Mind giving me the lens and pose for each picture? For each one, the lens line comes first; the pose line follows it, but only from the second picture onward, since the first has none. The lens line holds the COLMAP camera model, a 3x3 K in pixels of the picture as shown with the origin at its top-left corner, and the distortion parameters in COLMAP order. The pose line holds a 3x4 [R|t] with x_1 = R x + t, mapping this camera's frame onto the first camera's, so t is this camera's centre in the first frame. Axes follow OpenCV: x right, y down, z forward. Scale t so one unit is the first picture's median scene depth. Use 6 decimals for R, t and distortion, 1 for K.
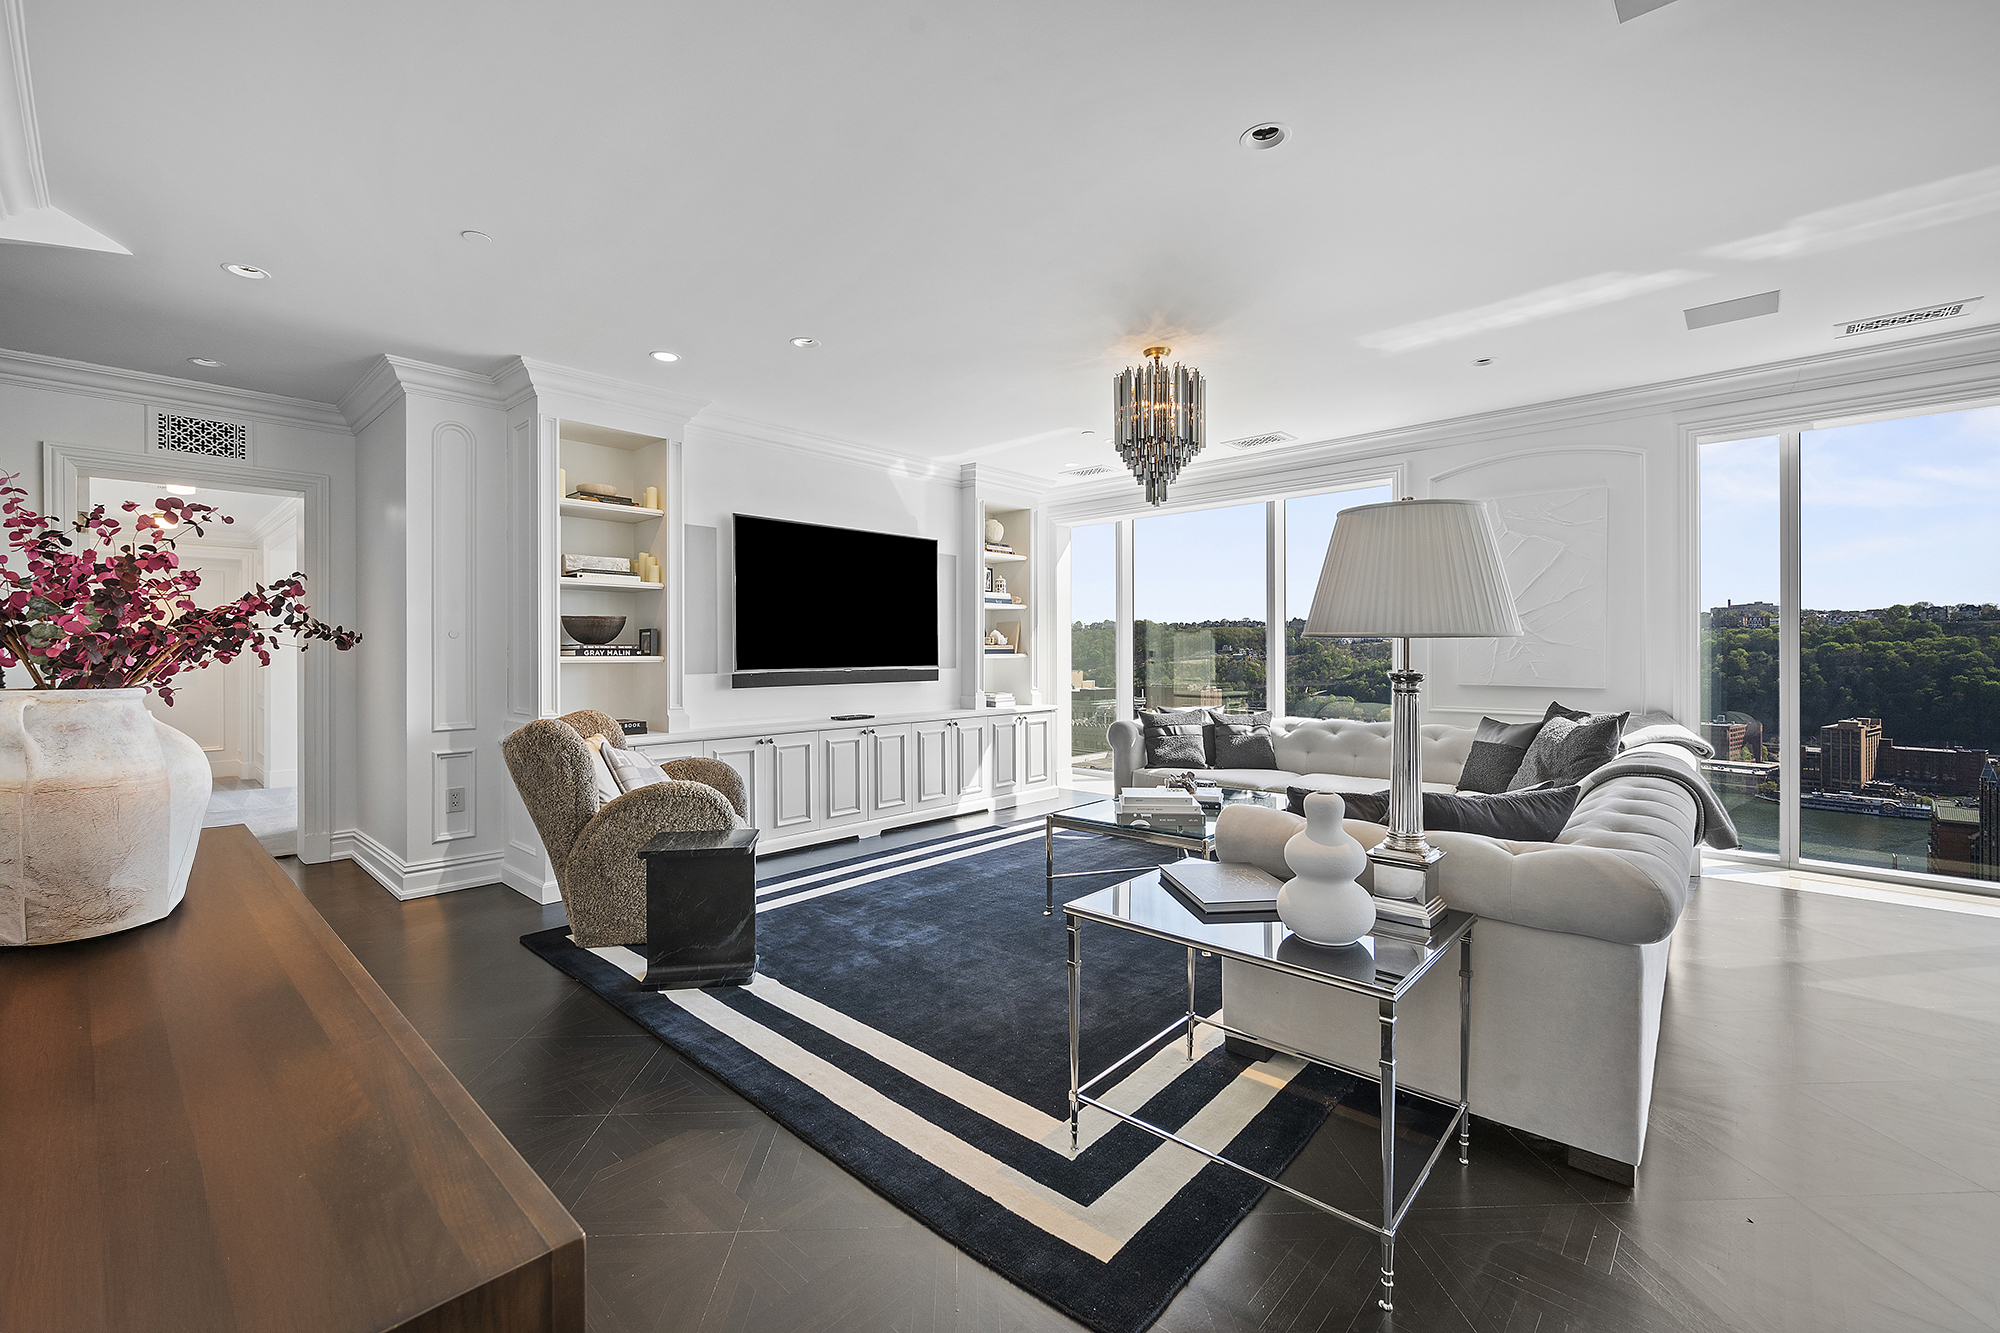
lens RADIAL K [[840.9, 0, 996.5], [0, 840.9, 663.8], [0, 0, 1]] dist [-0.003500, 0.000874]
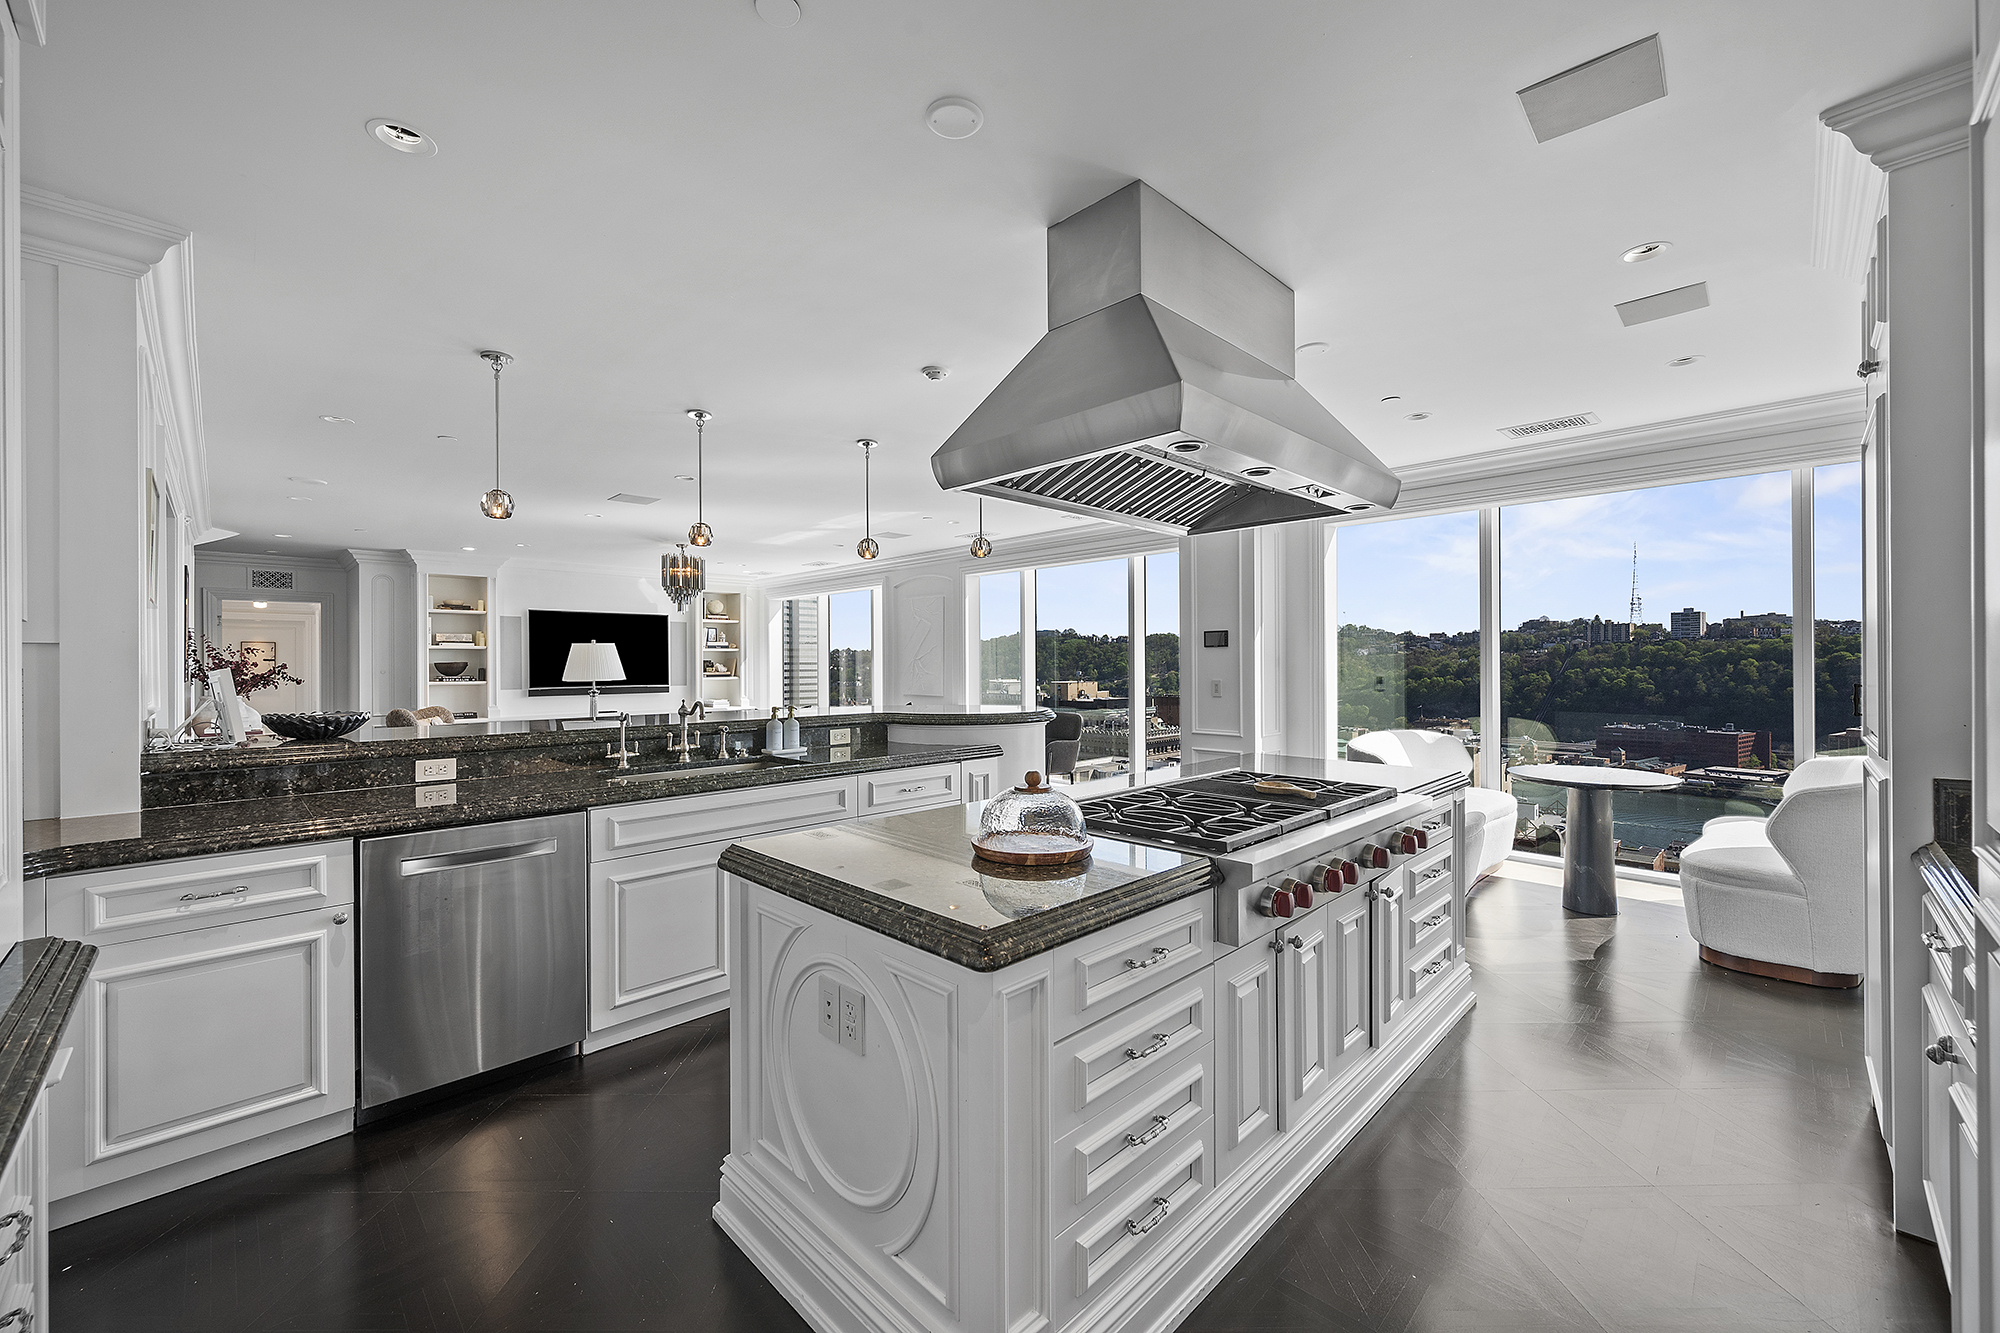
lens RADIAL K [[779.4, 0, 997.5], [0, 779.4, 670.6], [0, 0, 1]] dist [-0.003293, -0.000094]
pose [[0.999521, -0.003908, -0.030685, 0.891248], [0.003705, 0.999971, -0.006658, -0.016676], [0.030710, 0.006541, 0.999507, -0.854591]]
